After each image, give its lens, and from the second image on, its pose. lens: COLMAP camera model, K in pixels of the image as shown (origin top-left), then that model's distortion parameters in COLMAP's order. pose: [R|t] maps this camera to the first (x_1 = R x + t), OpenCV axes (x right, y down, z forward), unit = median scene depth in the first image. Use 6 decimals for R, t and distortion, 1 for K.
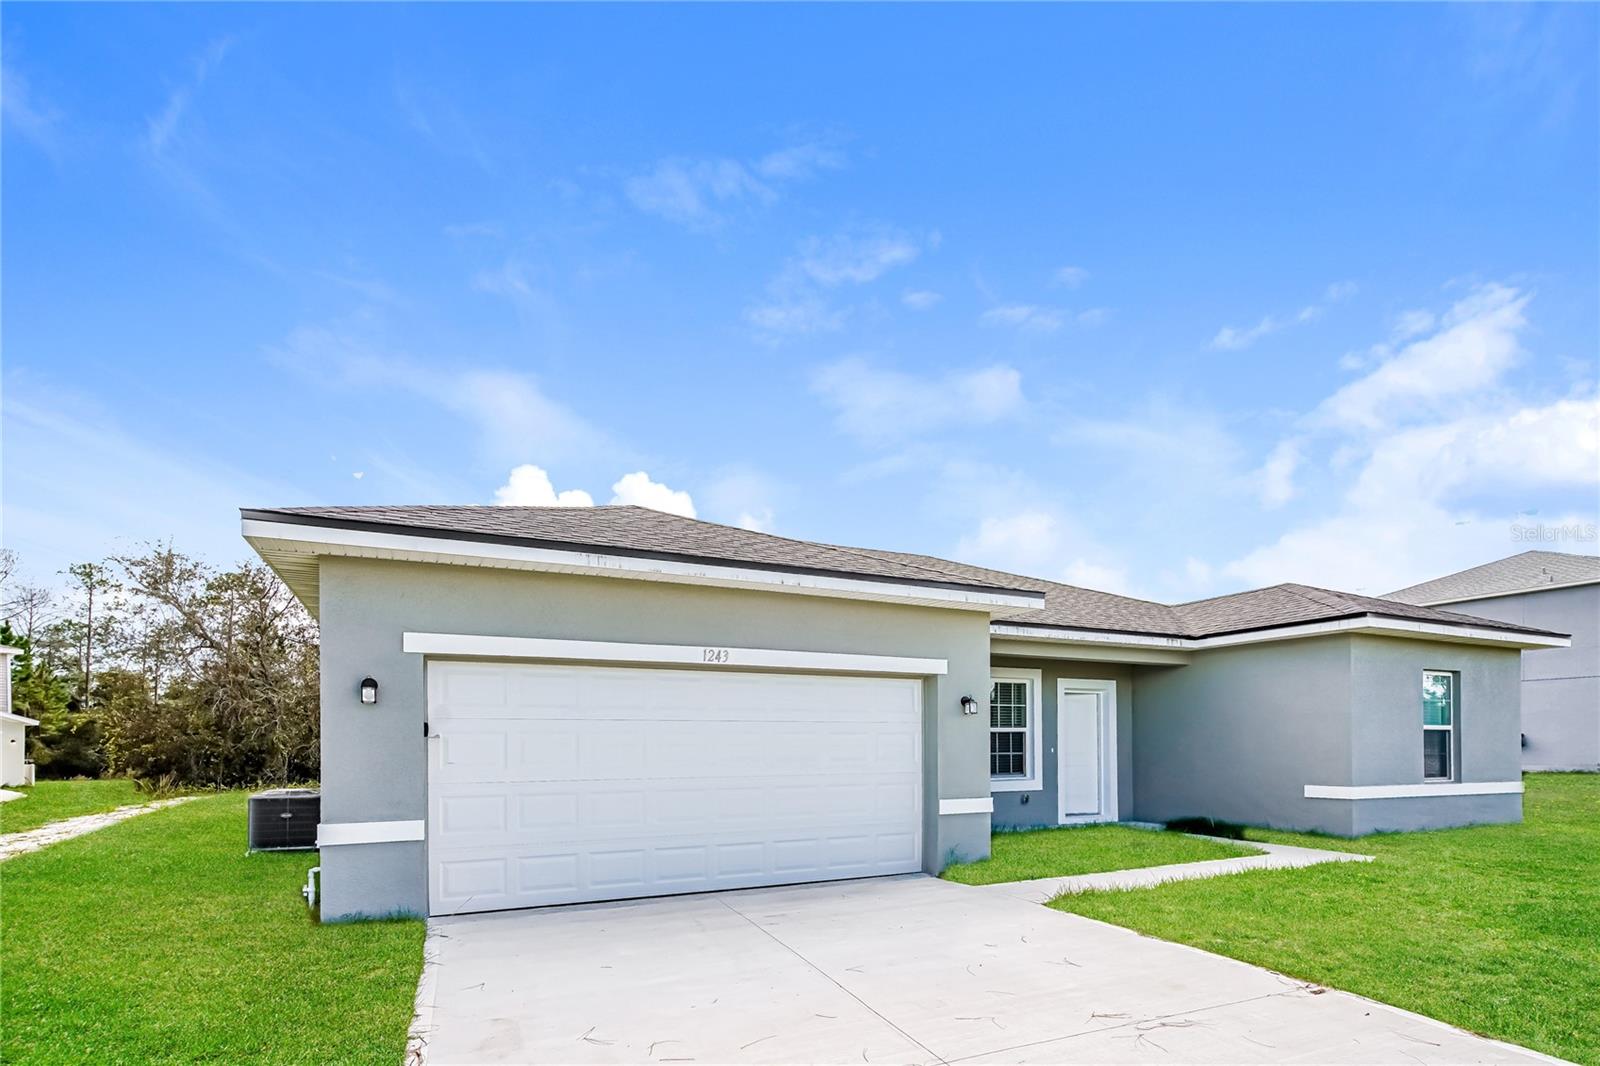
lens RADIAL K [[730.8, 0, 797.9], [0, 730.8, 523.7], [0, 0, 1]] dist [0.005855, 0.001639]
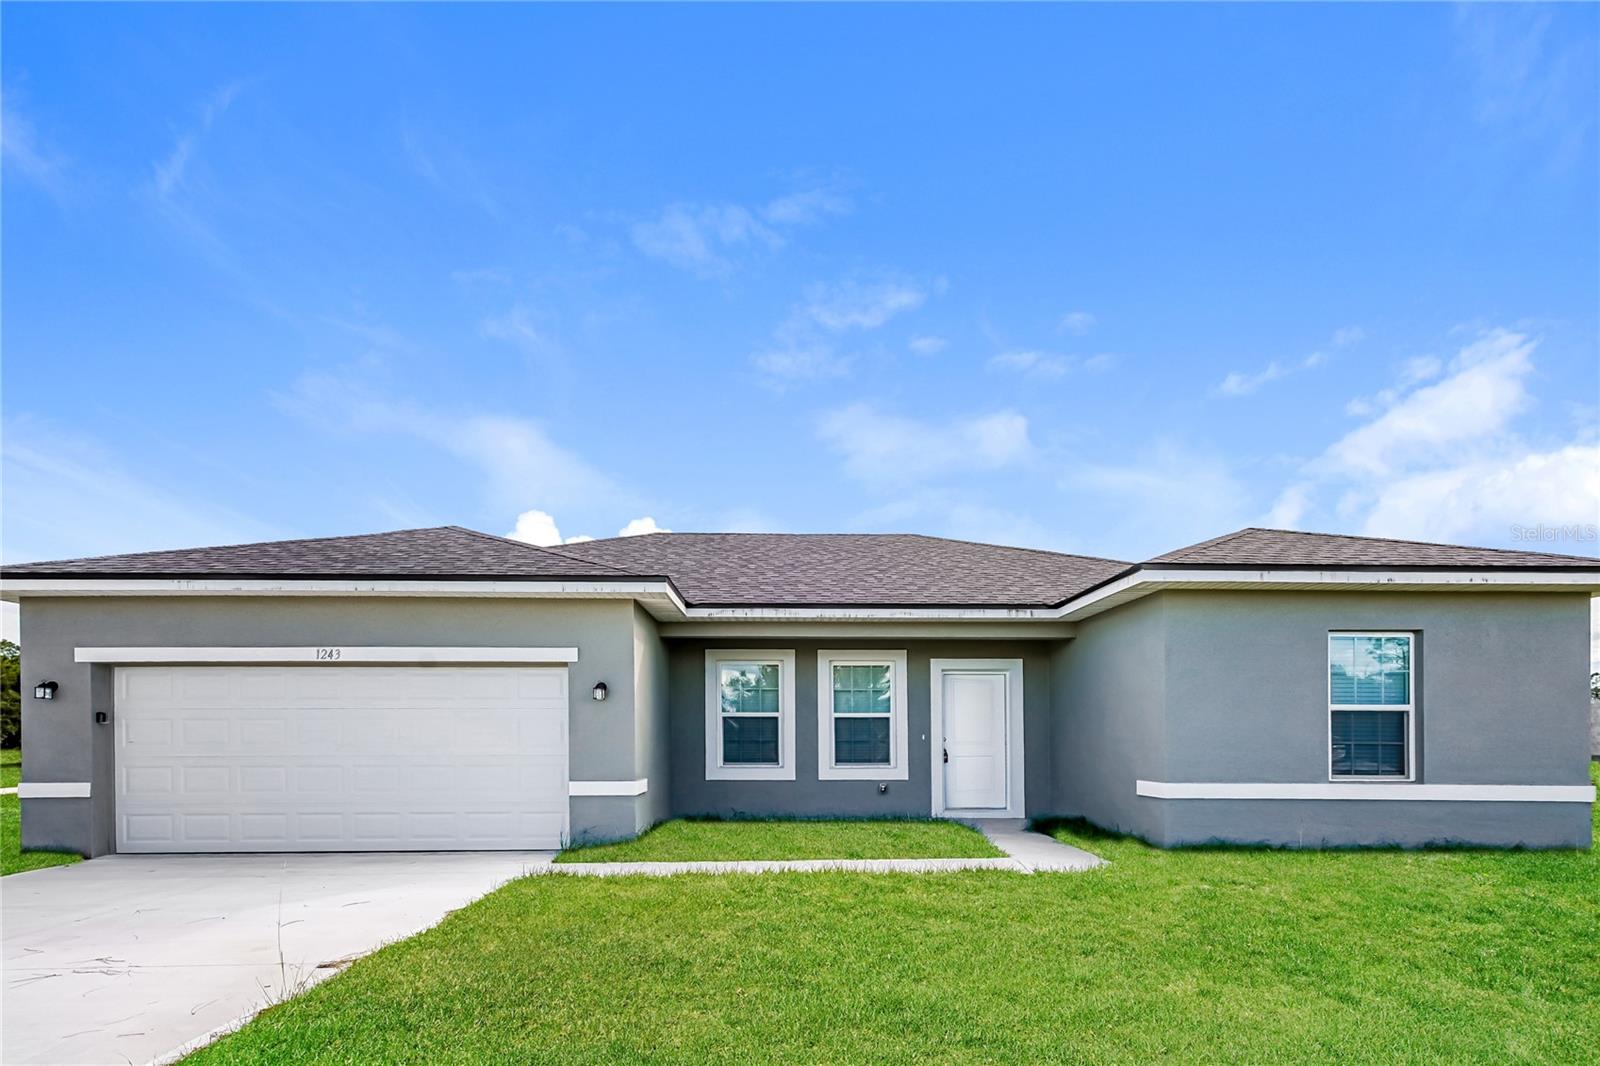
lens RADIAL K [[730.8, 0, 797.9], [0, 730.8, 523.7], [0, 0, 1]] dist [0.005855, 0.001639]
pose [[0.923216, -0.103235, -0.370155, 0.640316], [0.107894, 0.994129, -0.008157, 0.037363], [0.368824, -0.032406, 0.928934, 0.109122]]
